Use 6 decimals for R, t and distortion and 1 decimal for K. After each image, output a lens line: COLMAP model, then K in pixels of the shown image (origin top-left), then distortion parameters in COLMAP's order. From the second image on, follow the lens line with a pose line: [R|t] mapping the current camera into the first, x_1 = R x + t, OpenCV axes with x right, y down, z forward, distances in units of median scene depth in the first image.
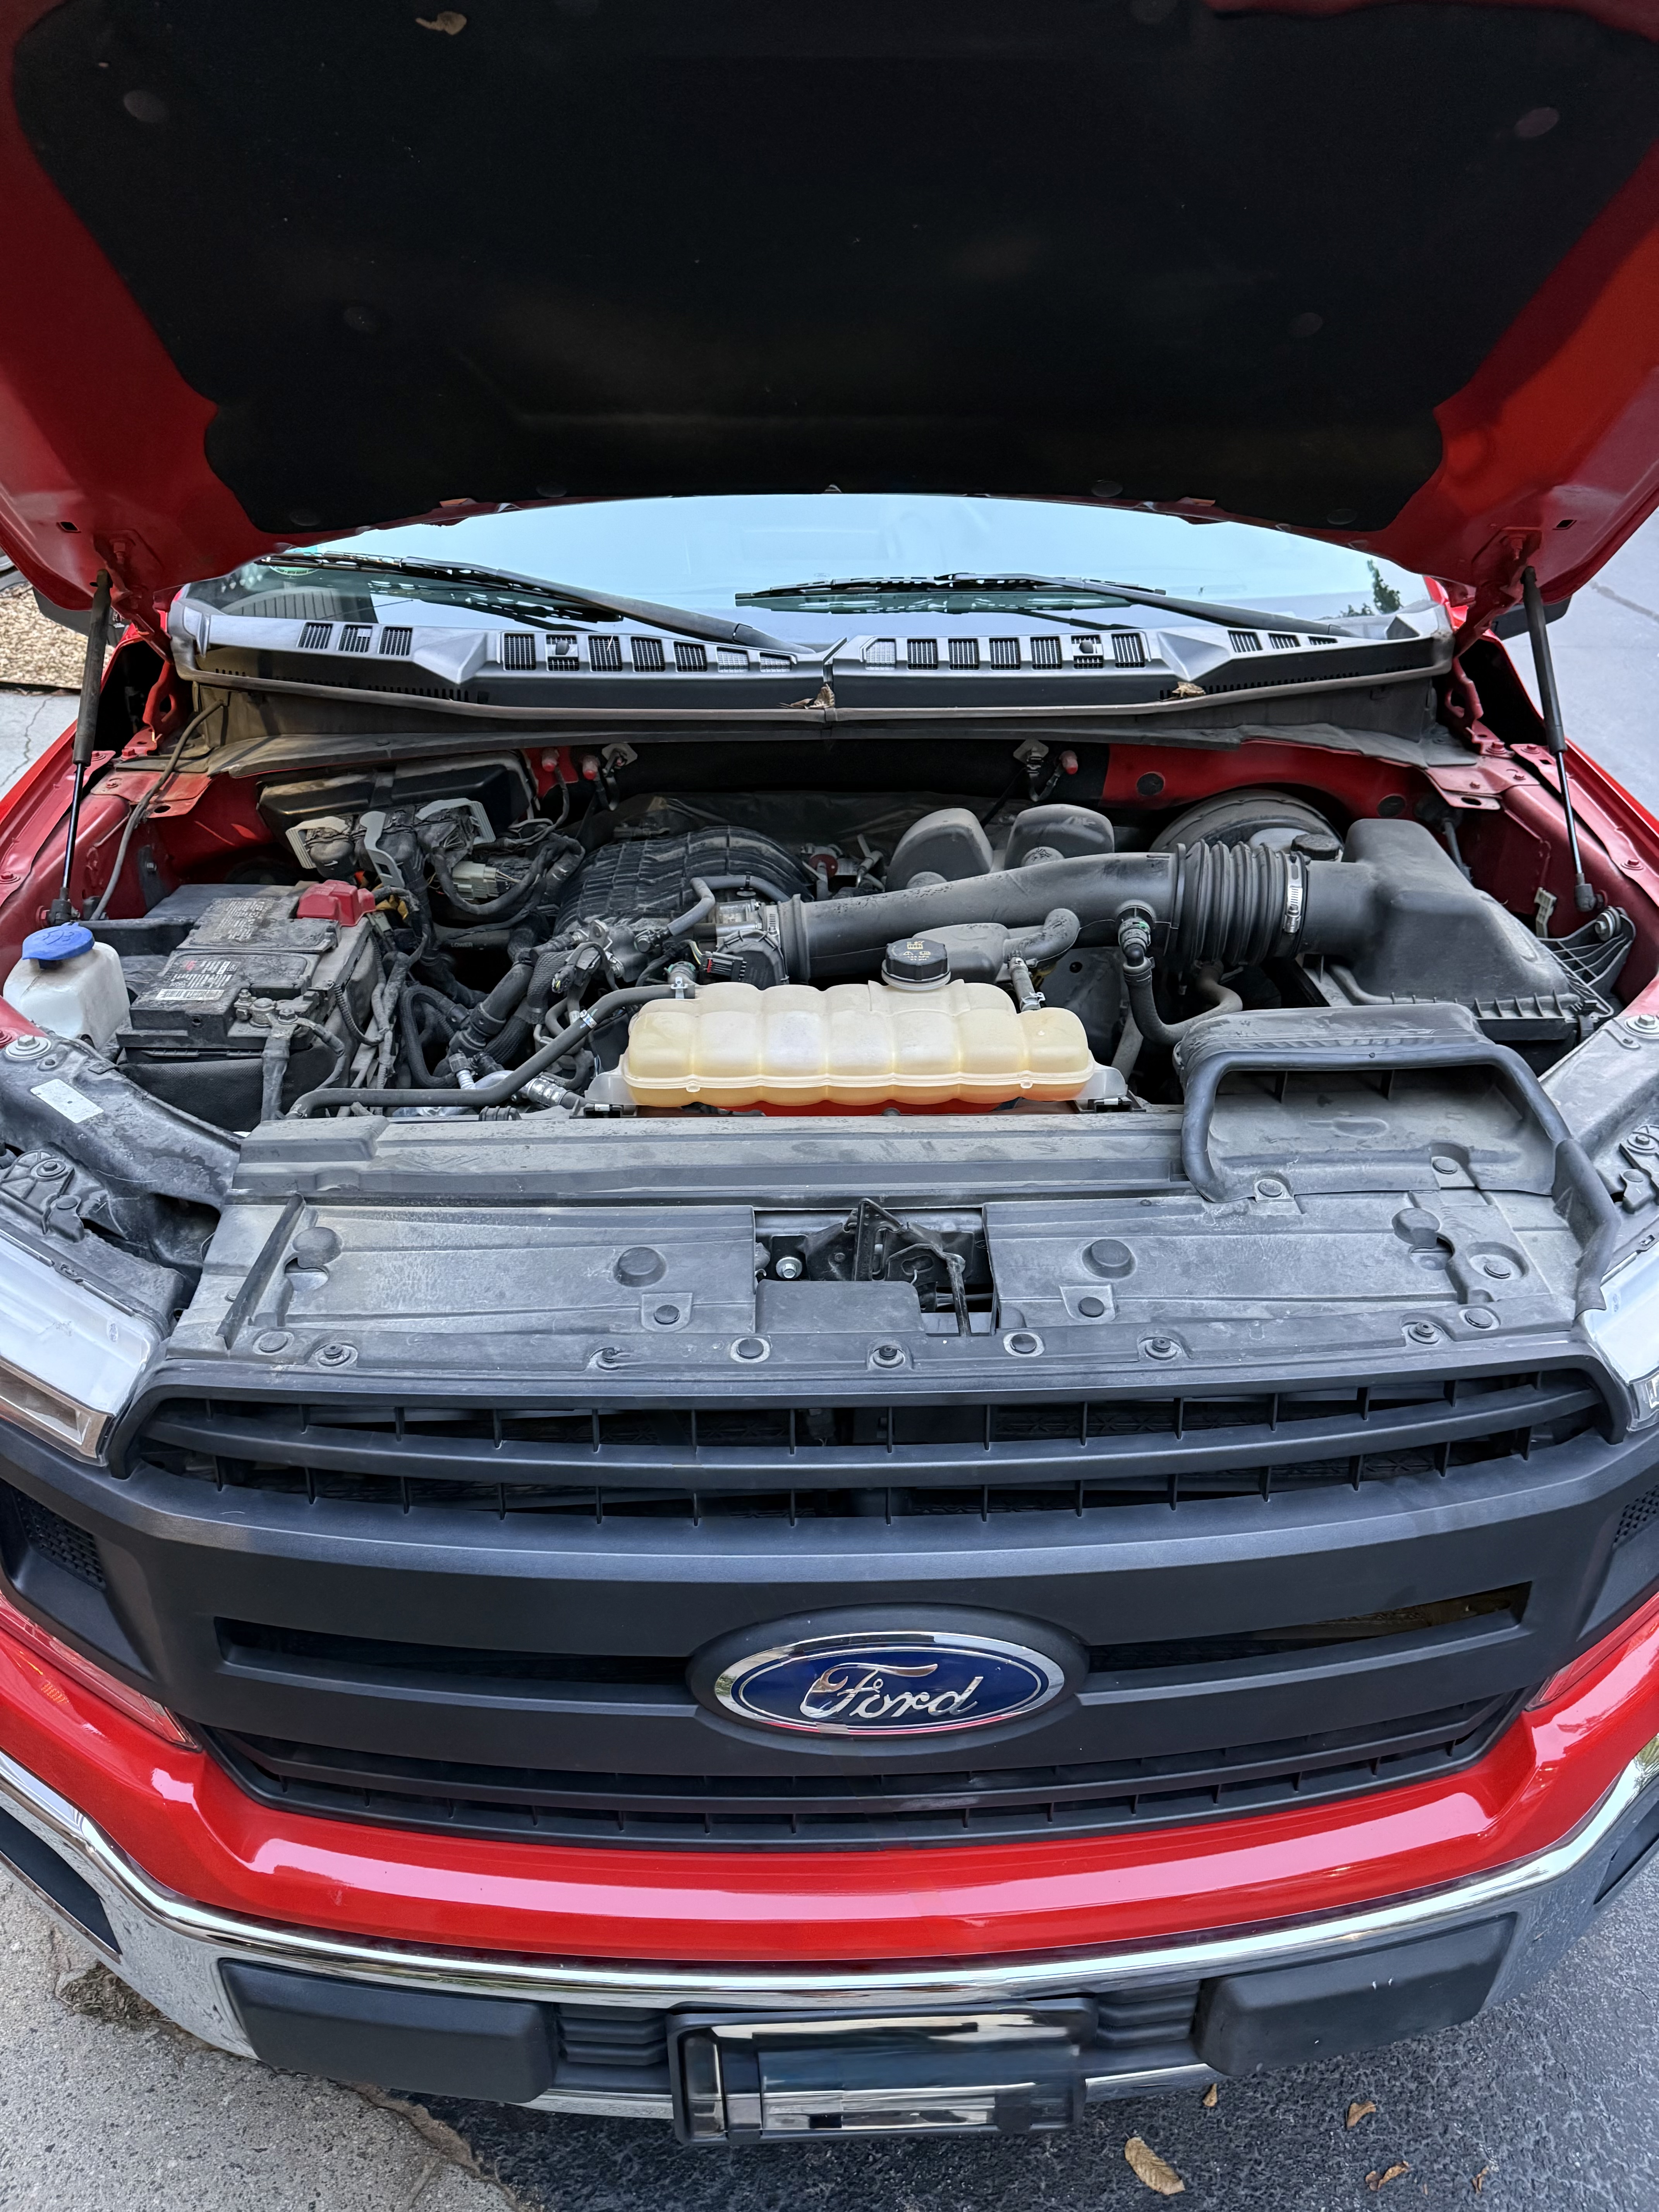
lens RADIAL K [[1562.6, 0, 867.4], [0, 1562.6, 1106.6], [0, 0, 1]] dist [0.039966, -0.061073]
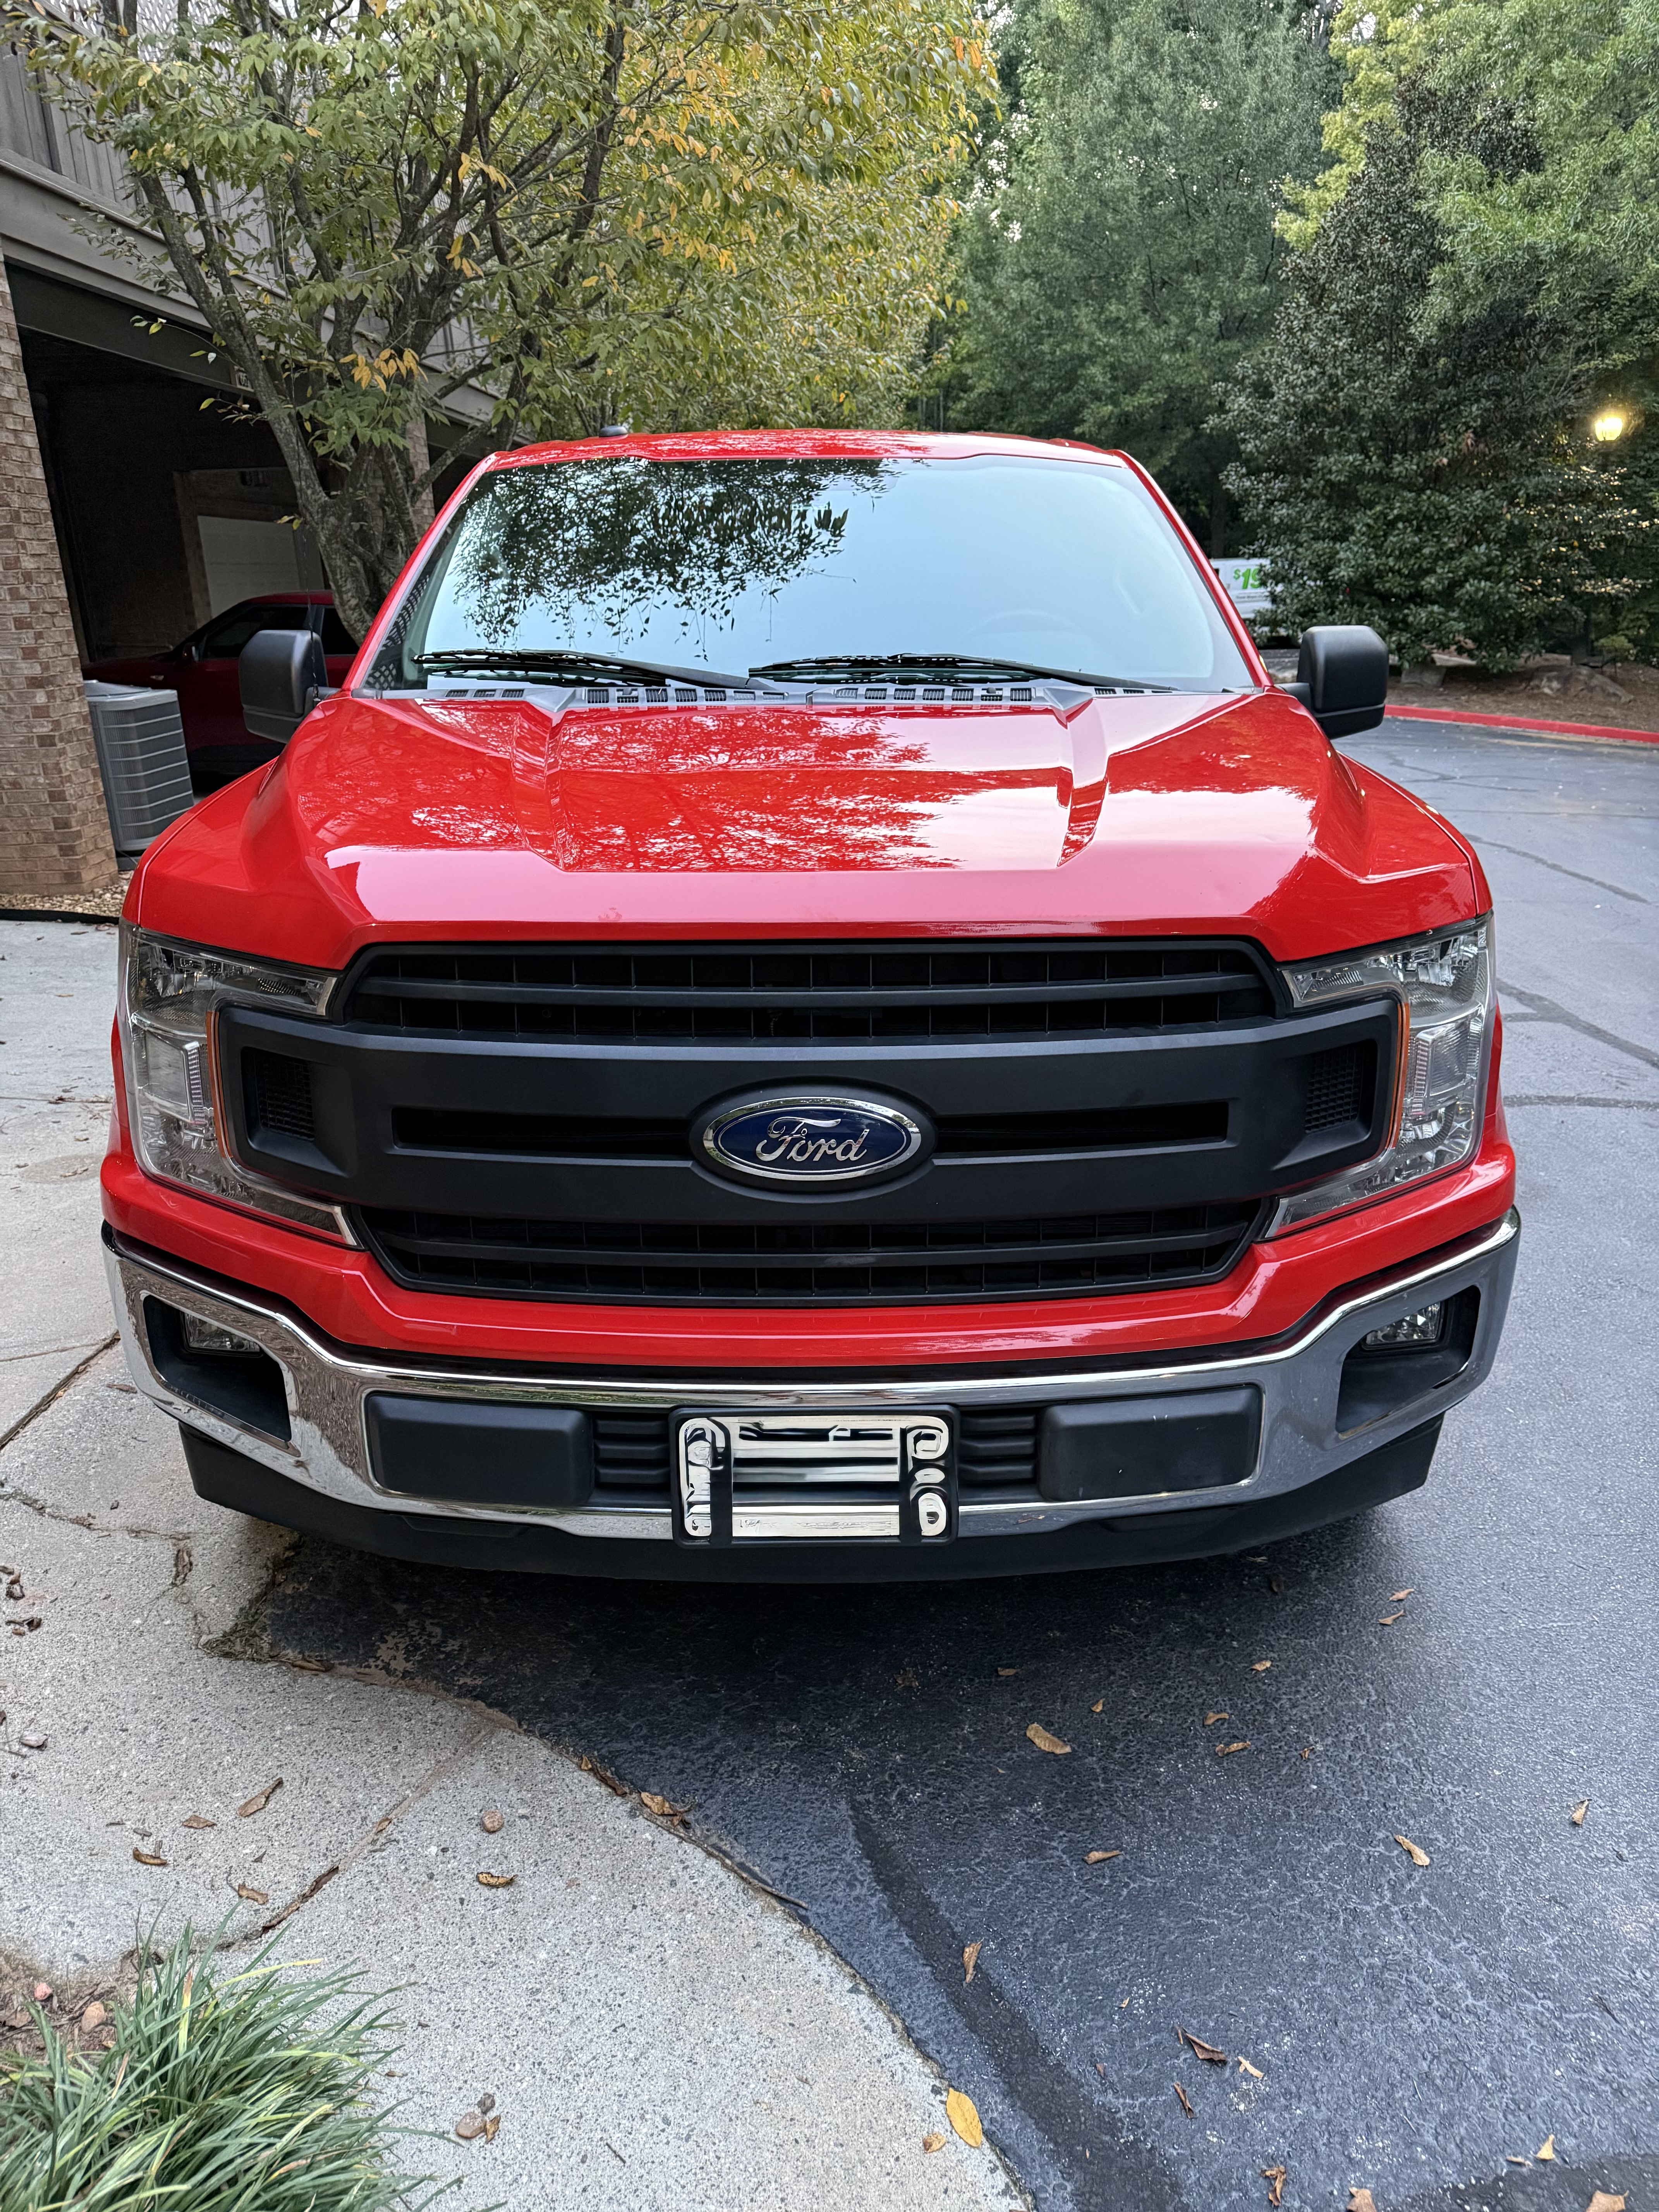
lens RADIAL K [[1562.6, 0, 867.4], [0, 1562.6, 1106.6], [0, 0, 1]] dist [0.039966, -0.061073]
pose [[0.999436, -0.007480, -0.032733, 0.107905], [-0.000040, 0.974605, -0.223931, 0.609426], [0.033577, 0.223806, 0.974055, -0.482242]]
